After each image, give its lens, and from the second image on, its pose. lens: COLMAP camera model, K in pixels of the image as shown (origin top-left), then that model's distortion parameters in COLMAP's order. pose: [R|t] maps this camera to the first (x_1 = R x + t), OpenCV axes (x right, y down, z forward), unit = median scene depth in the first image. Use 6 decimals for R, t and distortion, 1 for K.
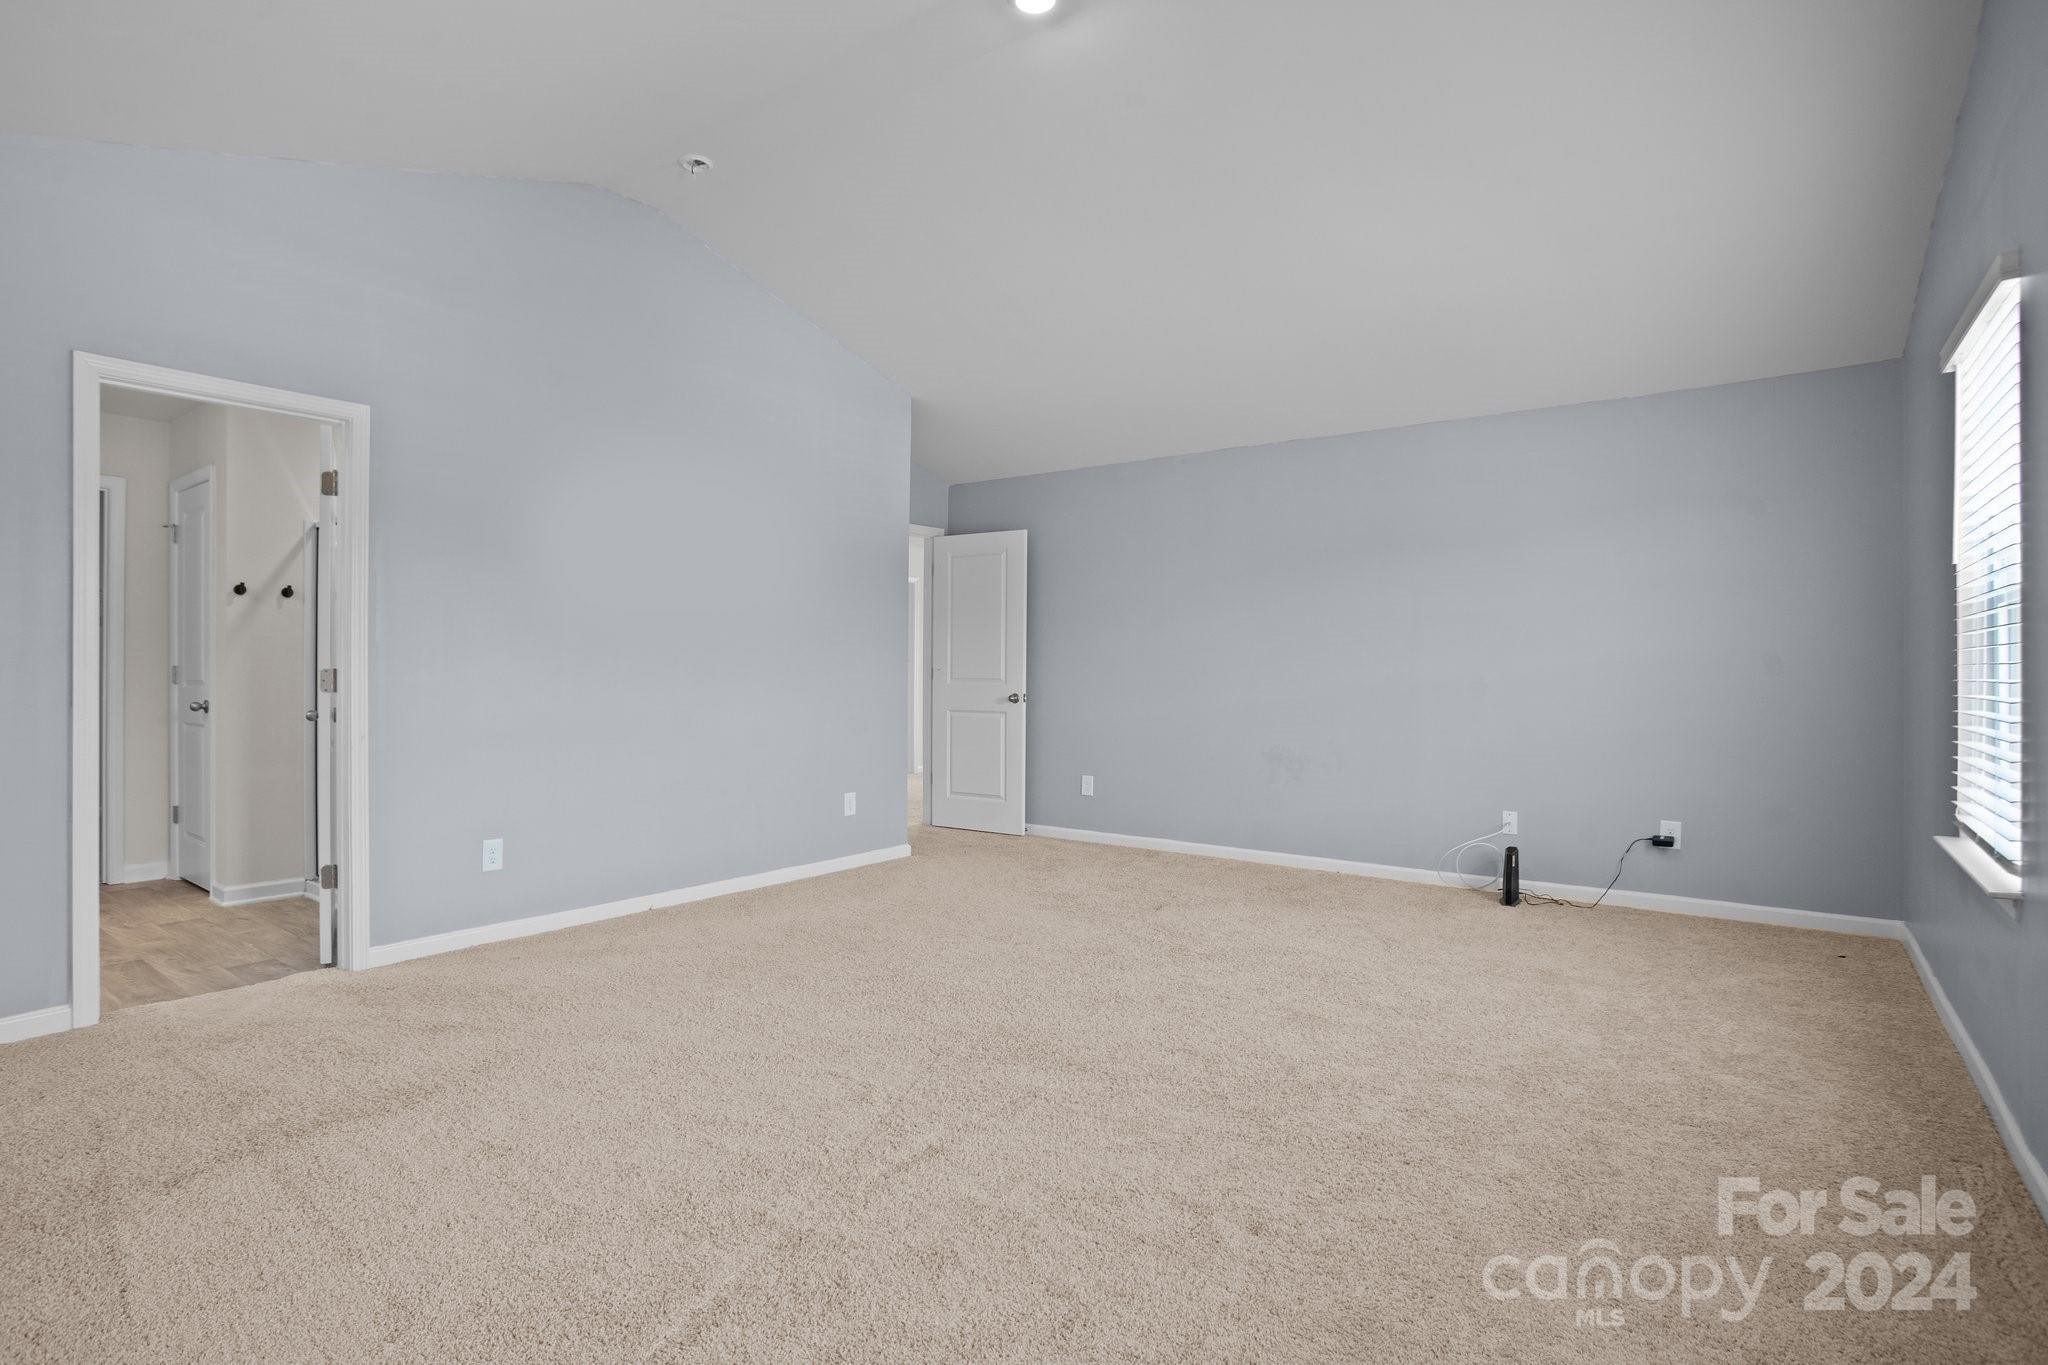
lens RADIAL K [[1007.3, 0, 1019.4], [0, 1007.3, 671.0], [0, 0, 1]] dist [-0.006074, 0.007183]
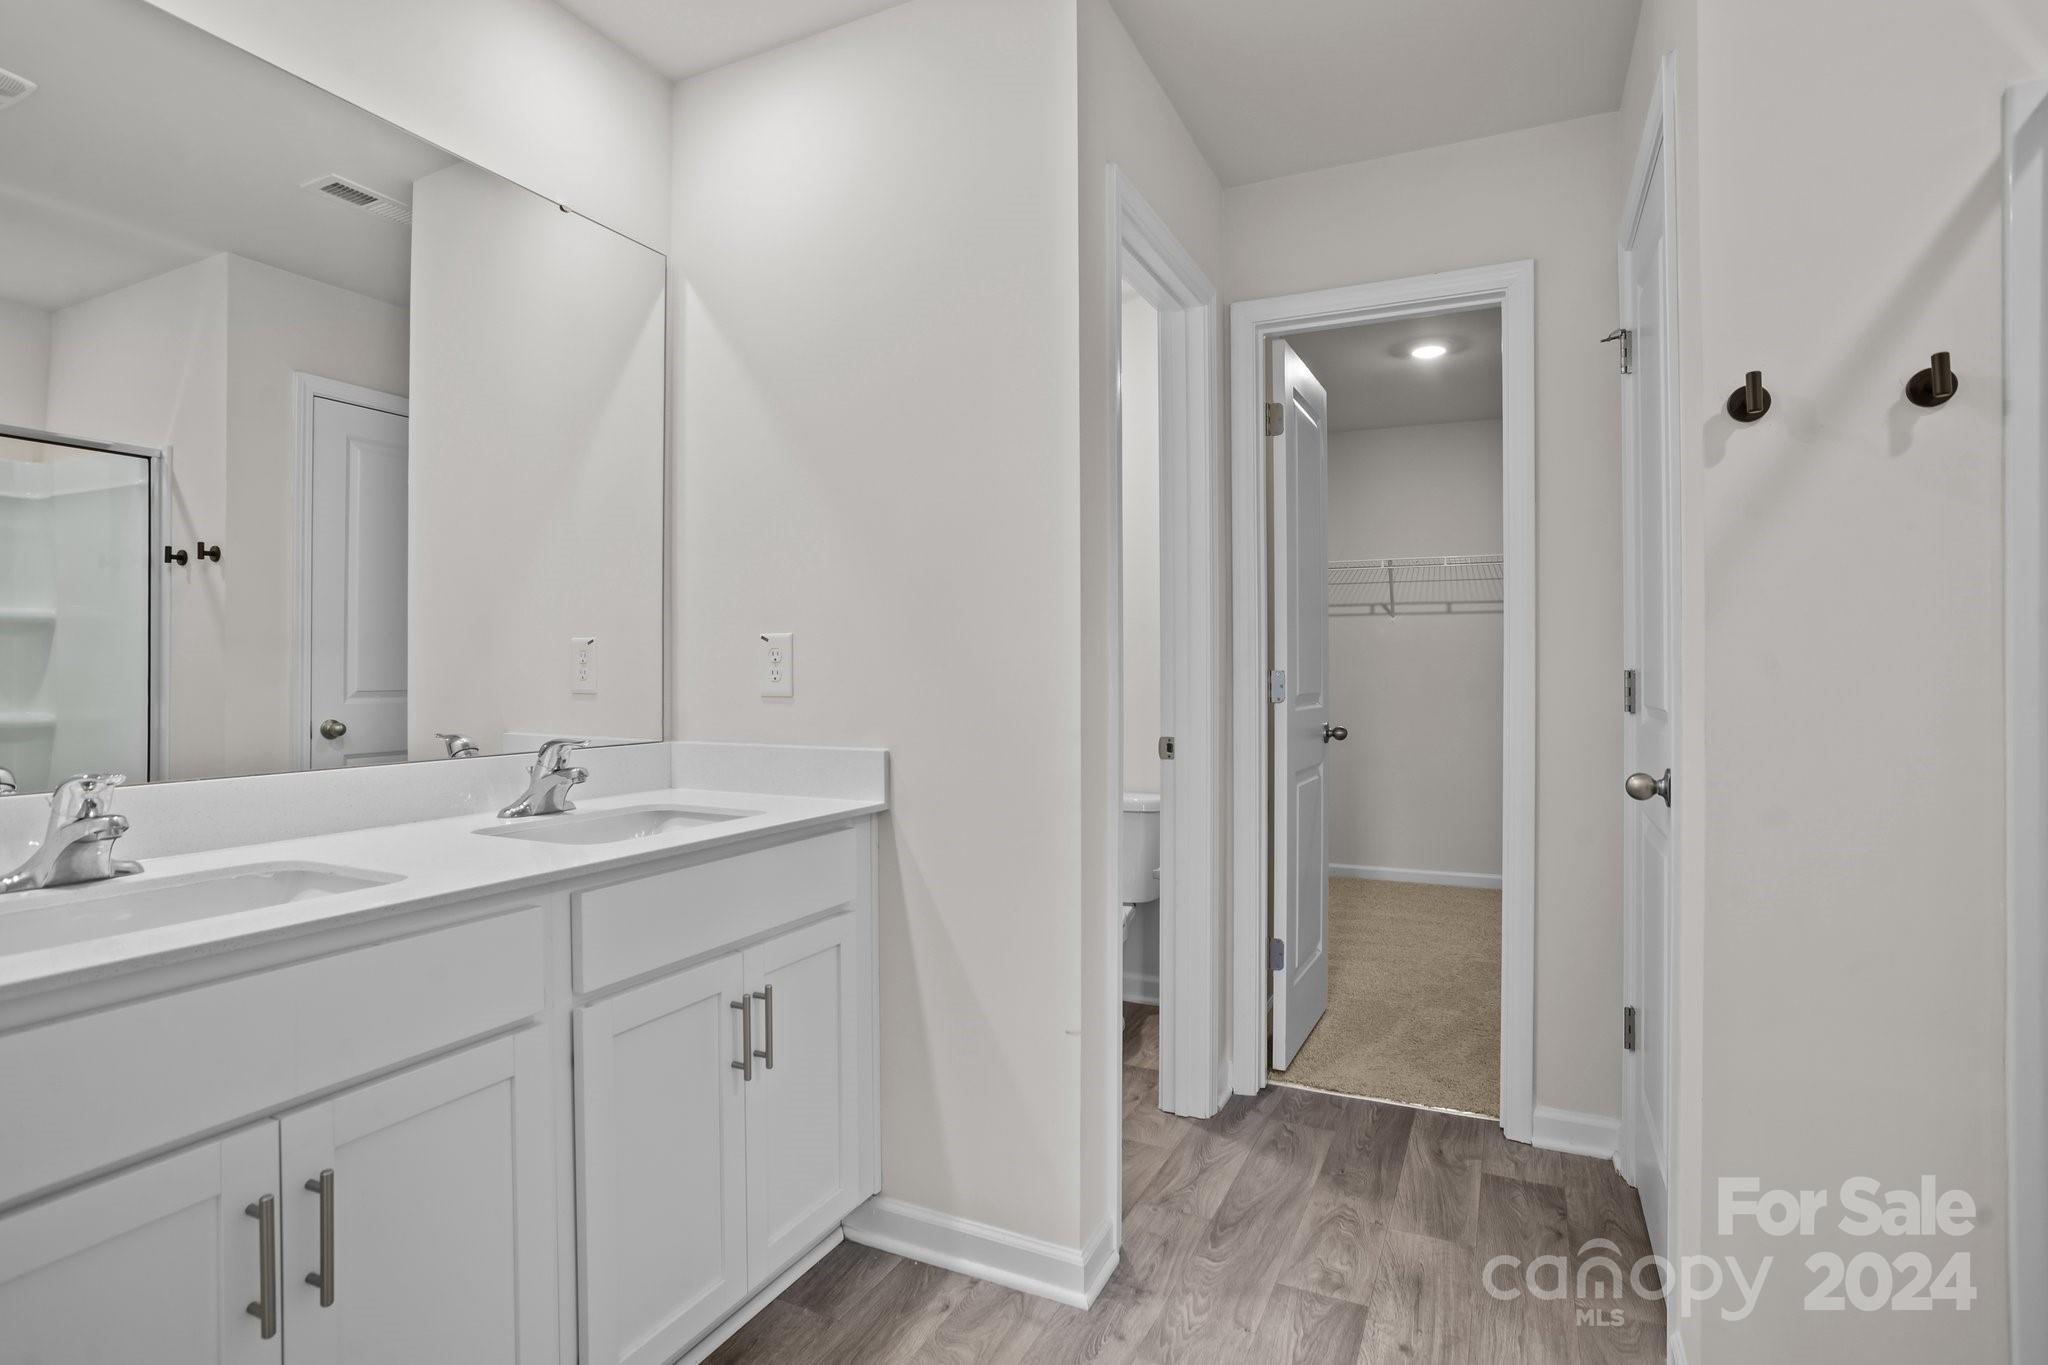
lens RADIAL K [[1007.3, 0, 1007.5], [0, 1007.3, 682.6], [0, 0, 1]] dist [-0.006074, 0.007183]
pose [[0.212038, -0.000615, -0.977261, -0.523744], [-0.002362, 0.999997, -0.001142, -0.000446], [0.977259, 0.002551, 0.212036, 0.711797]]
